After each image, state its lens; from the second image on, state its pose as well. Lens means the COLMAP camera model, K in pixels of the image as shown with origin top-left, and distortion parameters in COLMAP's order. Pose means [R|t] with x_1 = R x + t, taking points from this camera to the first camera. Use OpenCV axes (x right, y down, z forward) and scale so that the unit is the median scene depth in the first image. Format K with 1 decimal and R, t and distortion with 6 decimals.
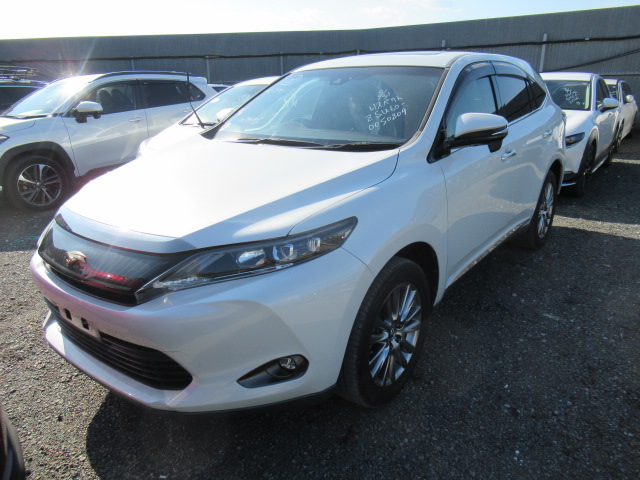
lens RADIAL K [[448.6, 0, 320.0], [0, 448.6, 240.0], [0, 0, 1]] dist [-0.040771, 0.002407]
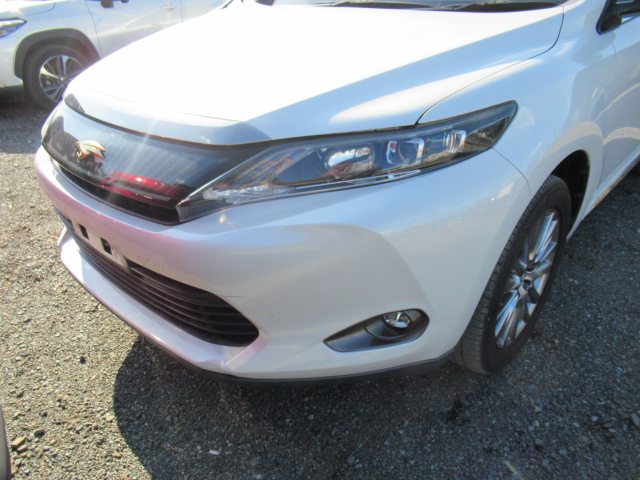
lens RADIAL K [[469.6, 0, 320.0], [0, 469.6, 240.0], [0, 0, 1]] dist [-0.024261, -0.001816]
pose [[0.995495, 0.052650, -0.078852, -0.125267], [-0.038185, 0.983854, 0.174849, 0.034020], [0.086785, -0.171051, 0.981433, 0.282113]]
